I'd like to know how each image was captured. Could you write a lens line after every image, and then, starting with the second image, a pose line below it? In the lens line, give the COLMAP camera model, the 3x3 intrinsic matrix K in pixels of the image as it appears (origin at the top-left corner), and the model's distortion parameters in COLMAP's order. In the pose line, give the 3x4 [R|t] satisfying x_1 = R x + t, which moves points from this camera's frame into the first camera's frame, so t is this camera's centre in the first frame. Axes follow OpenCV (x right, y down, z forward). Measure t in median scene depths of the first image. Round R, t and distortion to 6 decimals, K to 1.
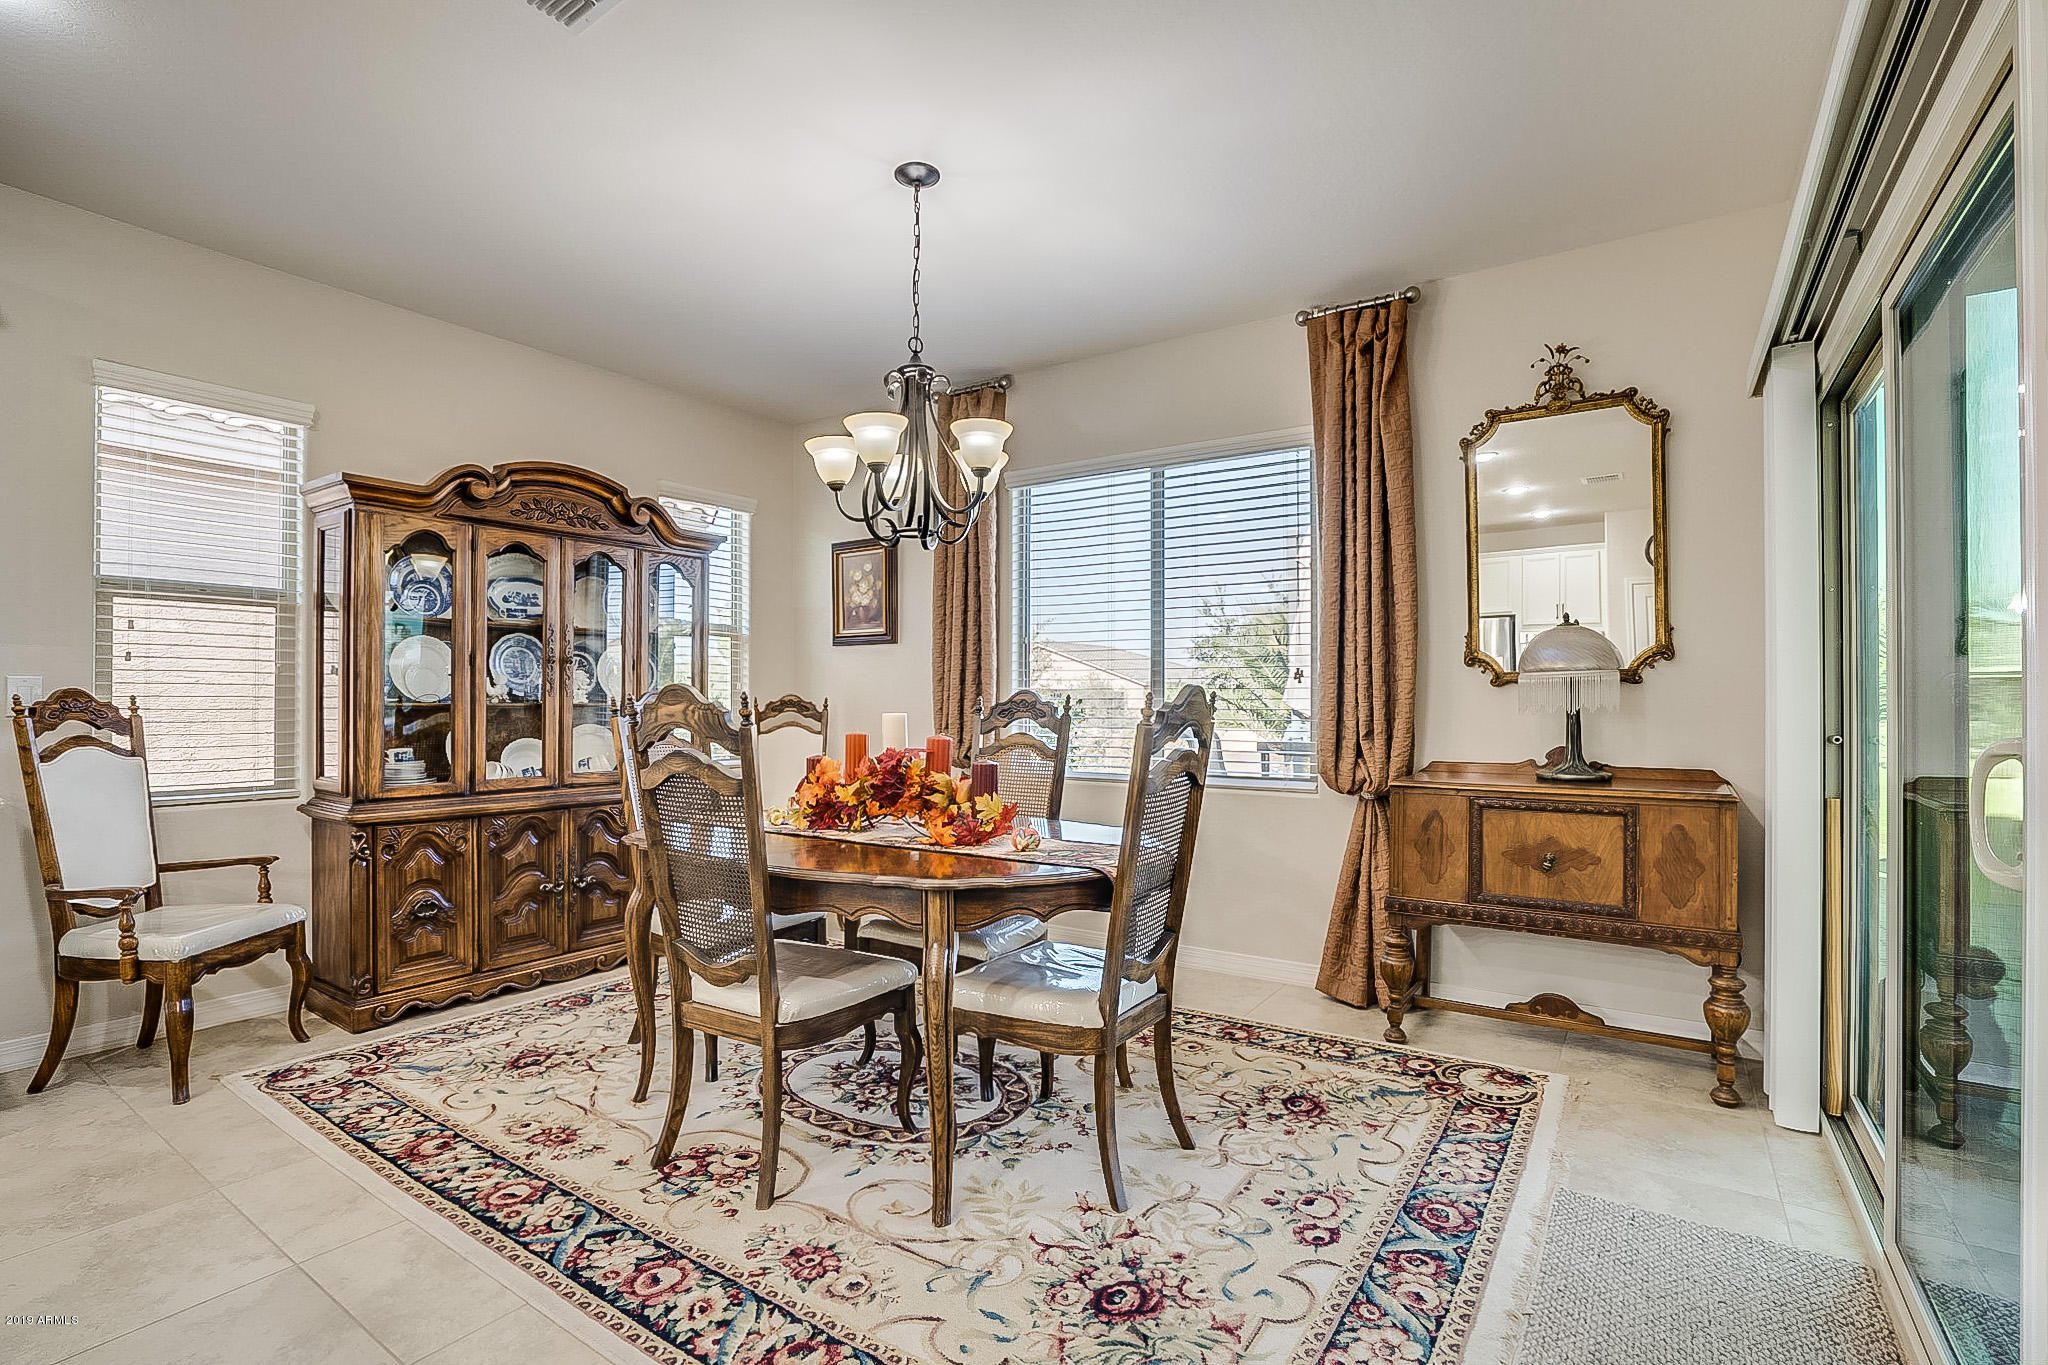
lens RADIAL K [[949.1, 0, 1005.1], [0, 949.1, 693.6], [0, 0, 1]] dist [-0.050444, 0.018706]
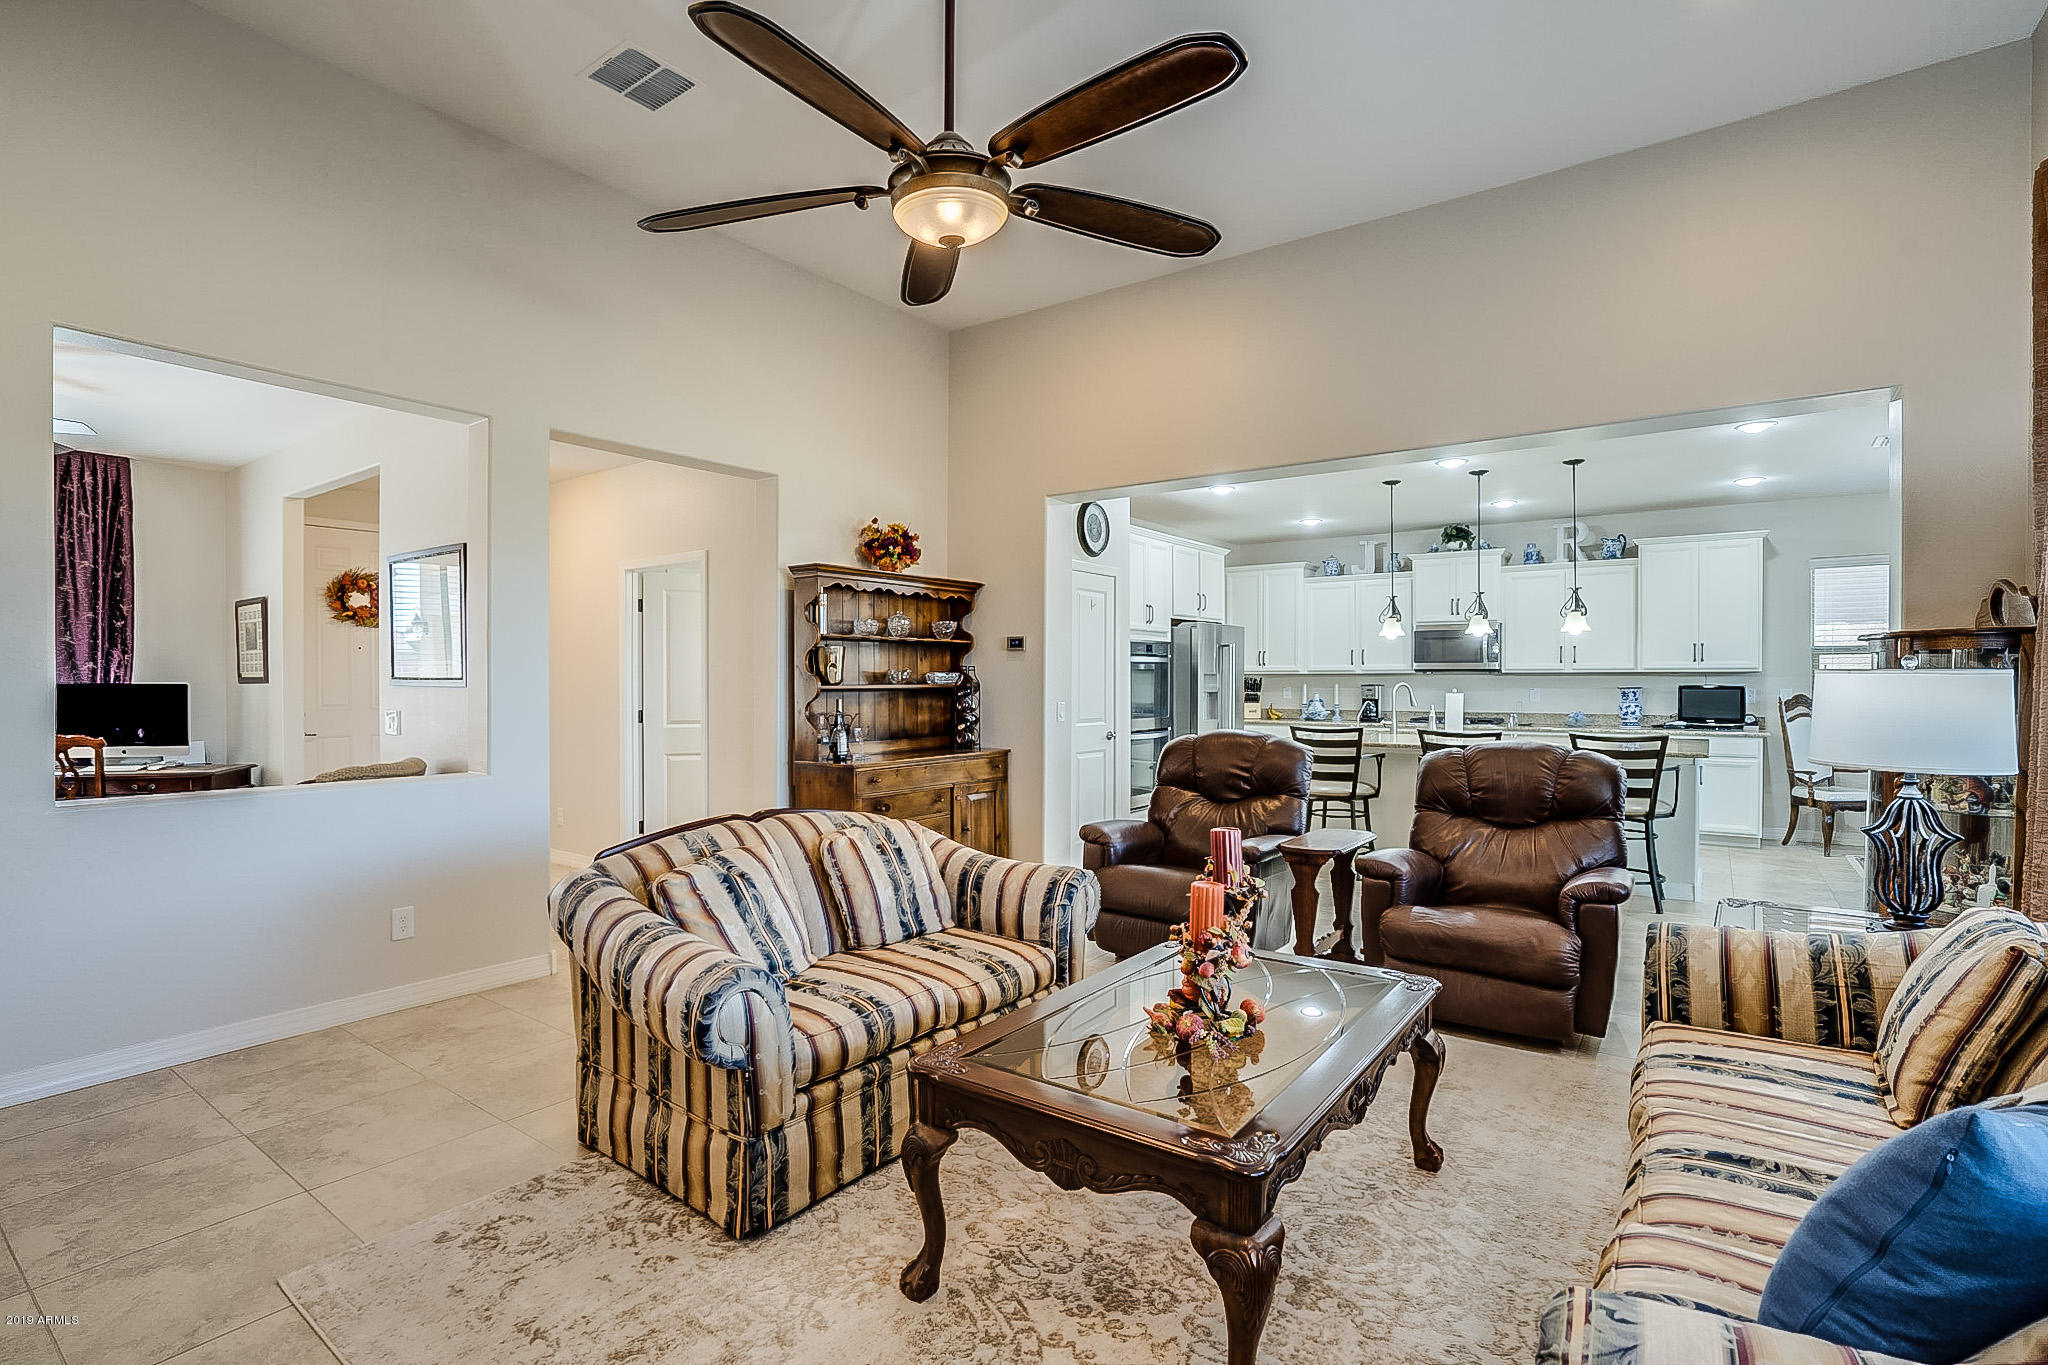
lens RADIAL K [[965.1, 0, 1012.1], [0, 965.1, 684.5], [0, 0, 1]] dist [-0.057827, 0.020810]
pose [[-0.013458, 0.004767, -0.999898, 1.422302], [0.007556, 0.999961, 0.004666, -0.053368], [0.999881, -0.007492, -0.013494, -1.013462]]
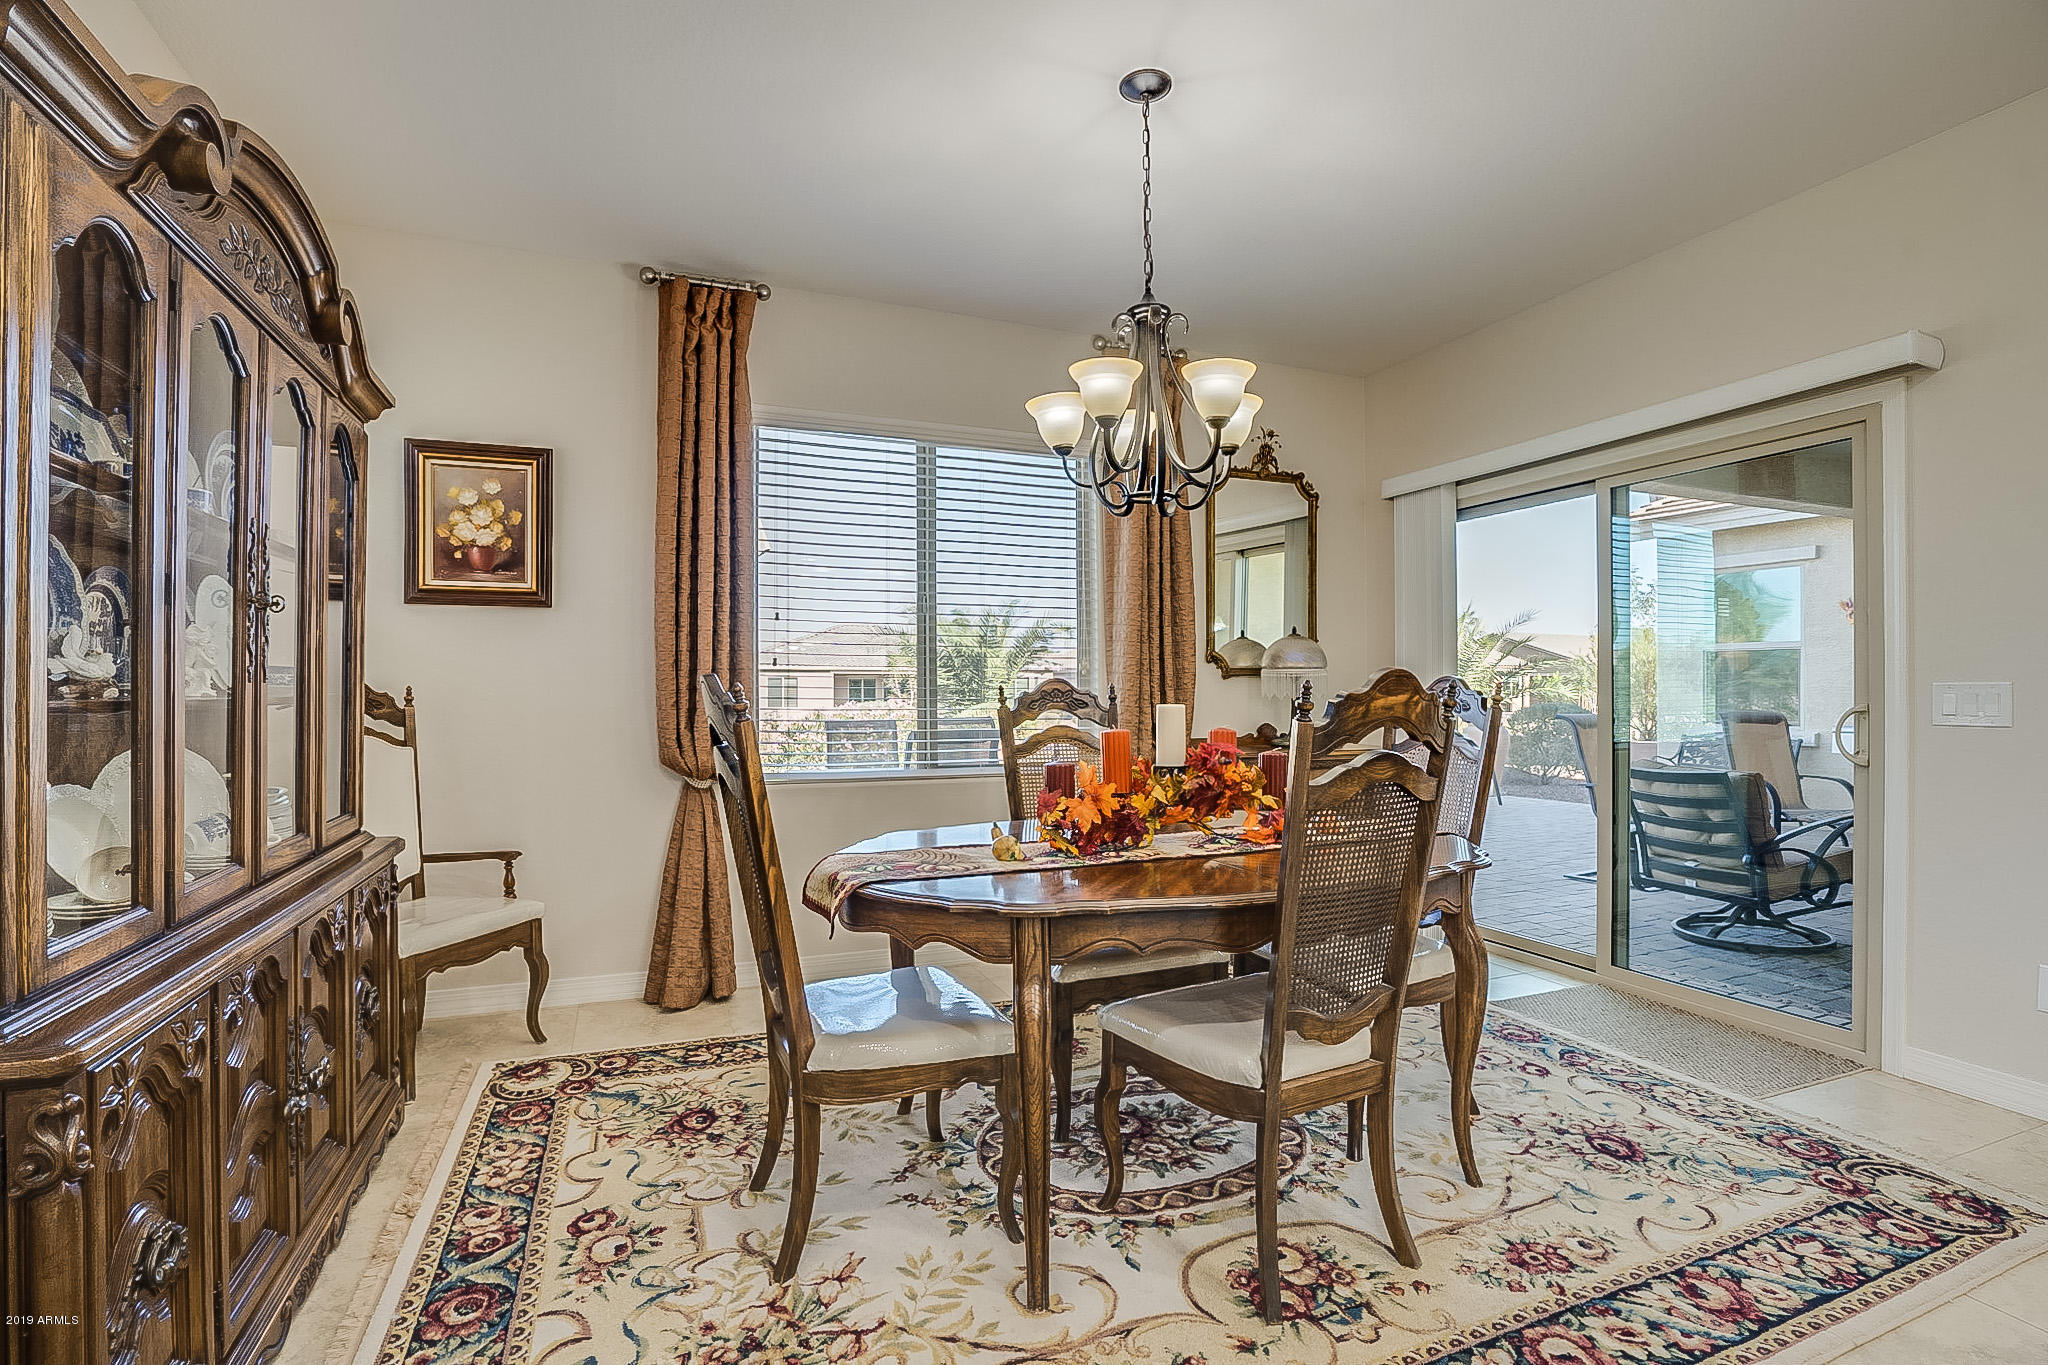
lens RADIAL K [[953.0, 0, 1009.5], [0, 953.0, 695.2], [0, 0, 1]] dist [-0.051376, 0.014022]
pose [[0.548763, -0.001907, 0.835976, -0.768638], [-0.001828, 0.999992, 0.003481, 0.011227], [-0.835976, -0.003438, 0.548755, 0.544166]]
